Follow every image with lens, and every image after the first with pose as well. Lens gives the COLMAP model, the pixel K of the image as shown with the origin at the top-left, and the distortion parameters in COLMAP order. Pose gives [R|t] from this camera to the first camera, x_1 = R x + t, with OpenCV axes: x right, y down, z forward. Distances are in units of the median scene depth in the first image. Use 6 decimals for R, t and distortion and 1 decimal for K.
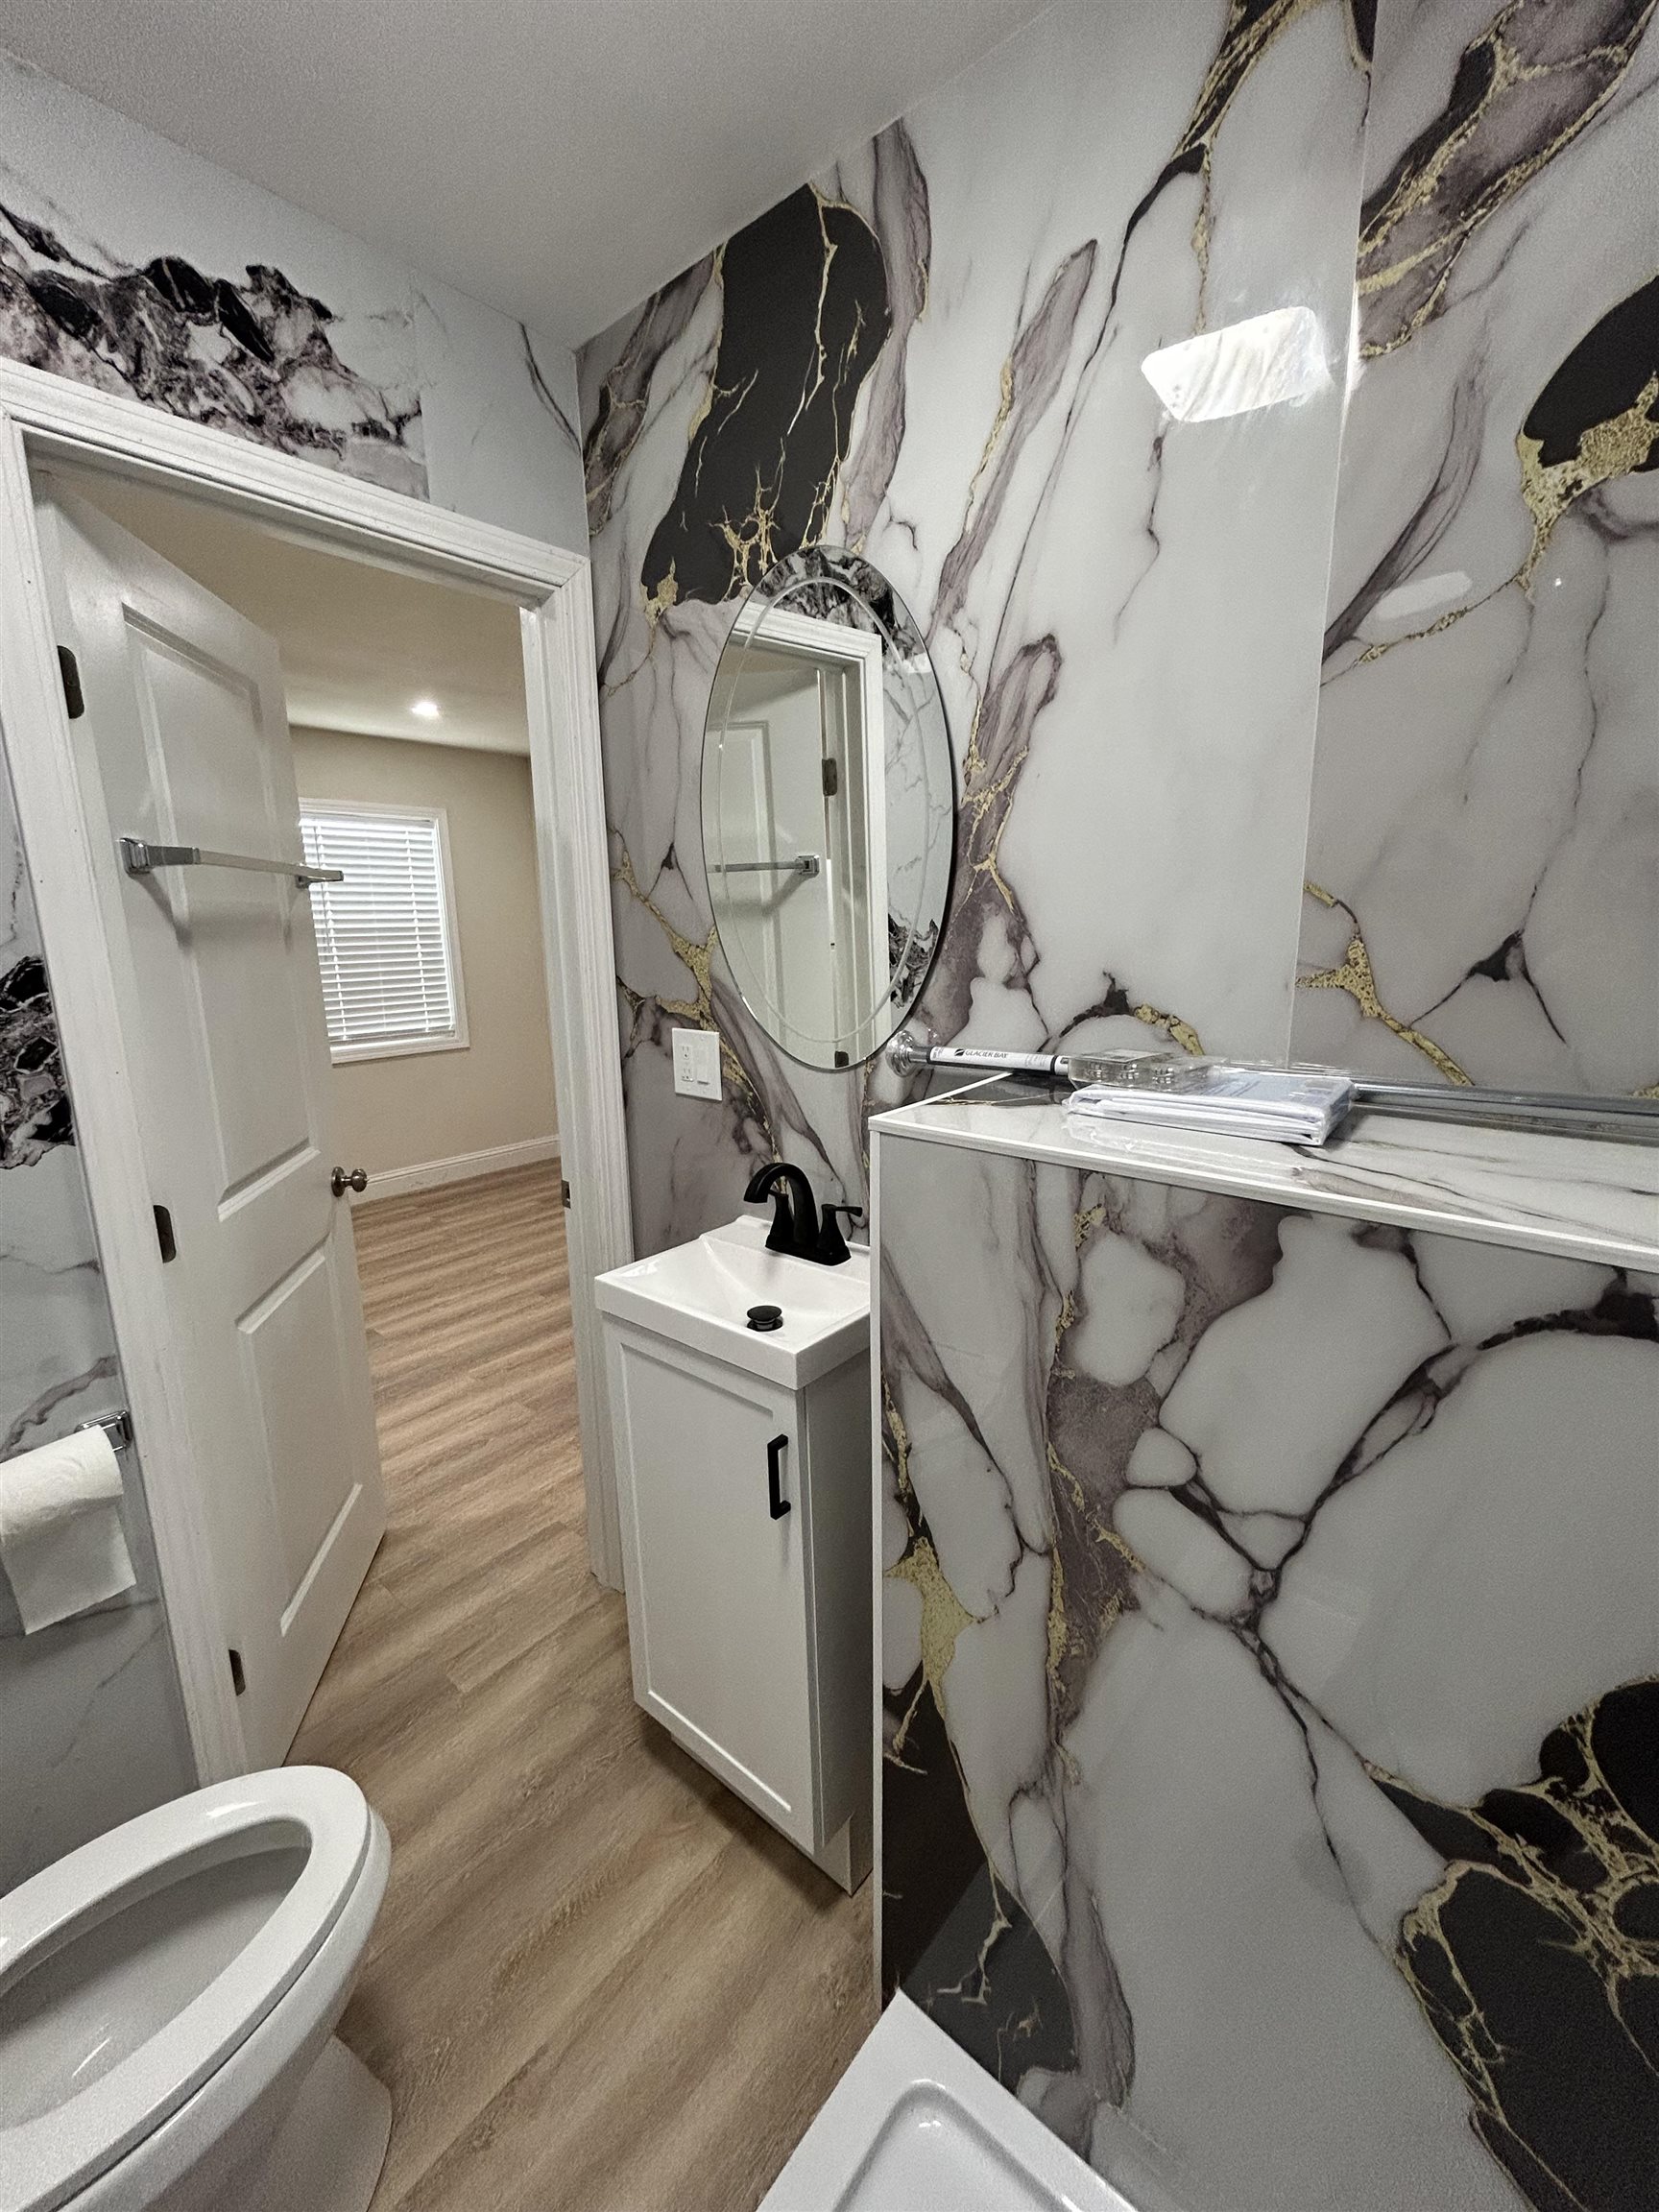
lens RADIAL K [[892.9, 0, 826.5], [0, 892.9, 1099.8], [0, 0, 1]] dist [-0.001363, 0.000594]
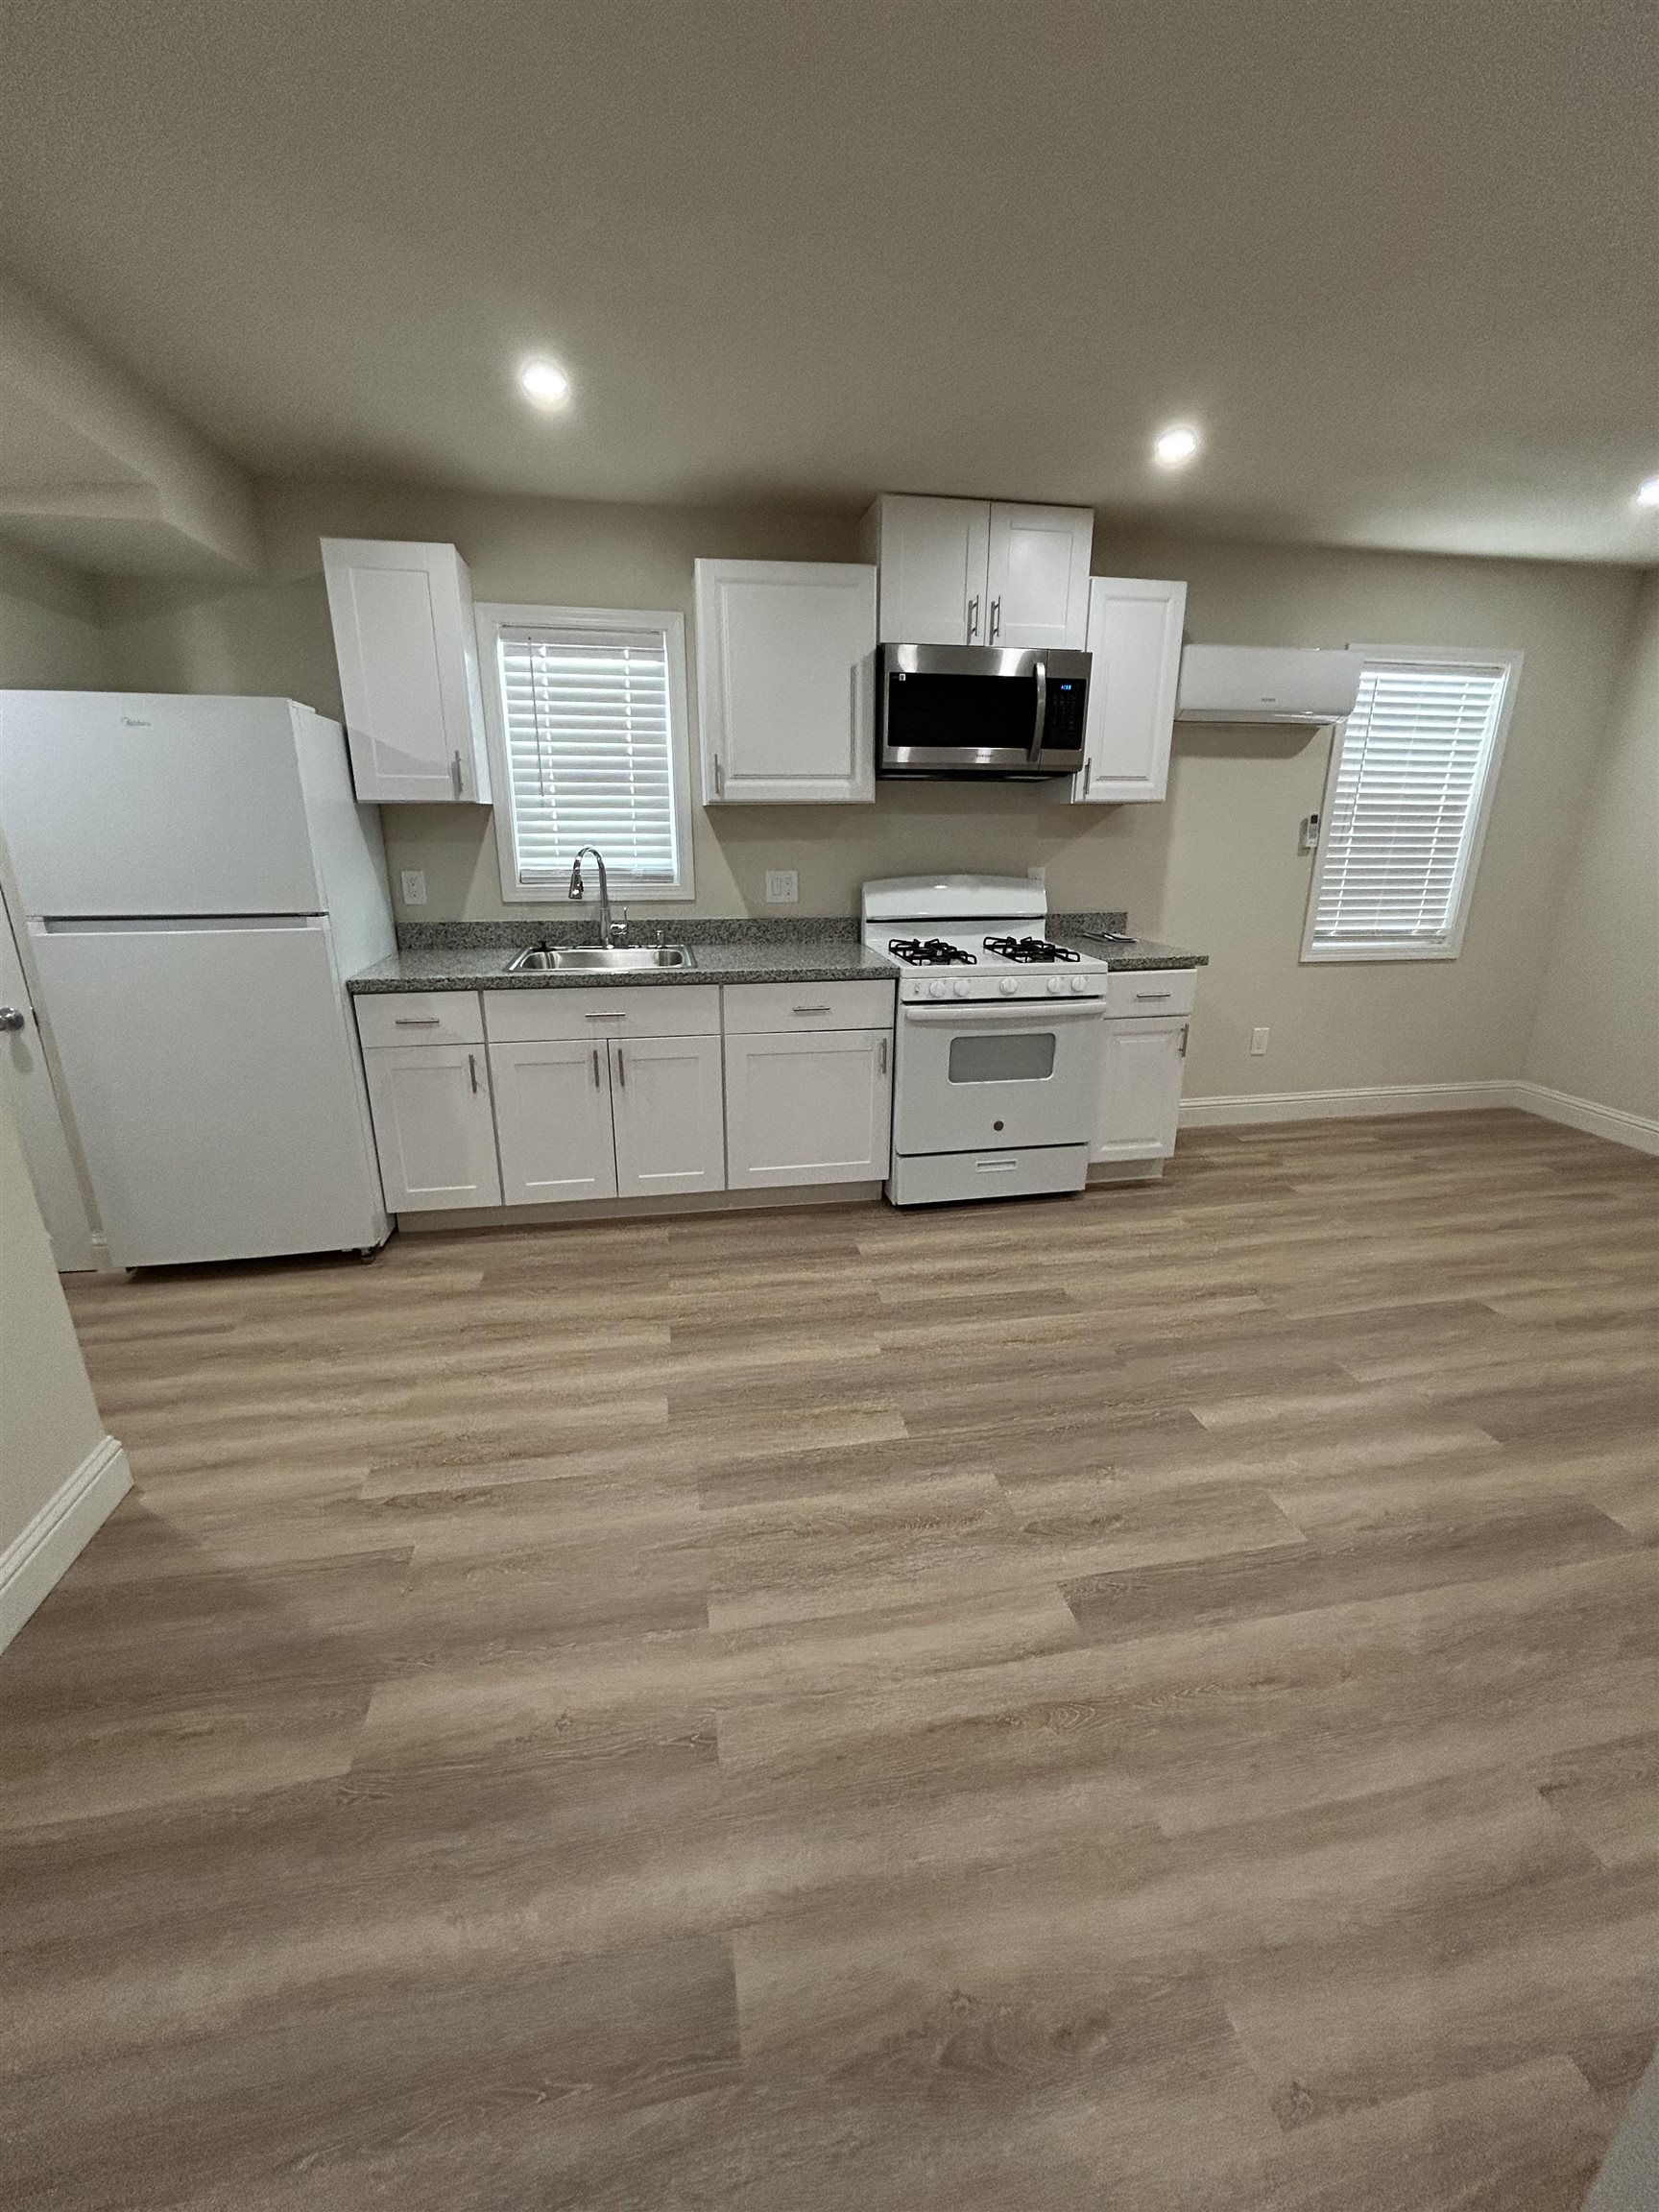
lens RADIAL K [[892.9, 0, 826.5], [0, 892.9, 1099.8], [0, 0, 1]] dist [-0.001363, 0.000594]
pose [[0.773021, 0.213817, -0.597261, -0.376762], [-0.145506, 0.976148, 0.161132, 0.022338], [0.617468, -0.037653, 0.785695, -0.005050]]
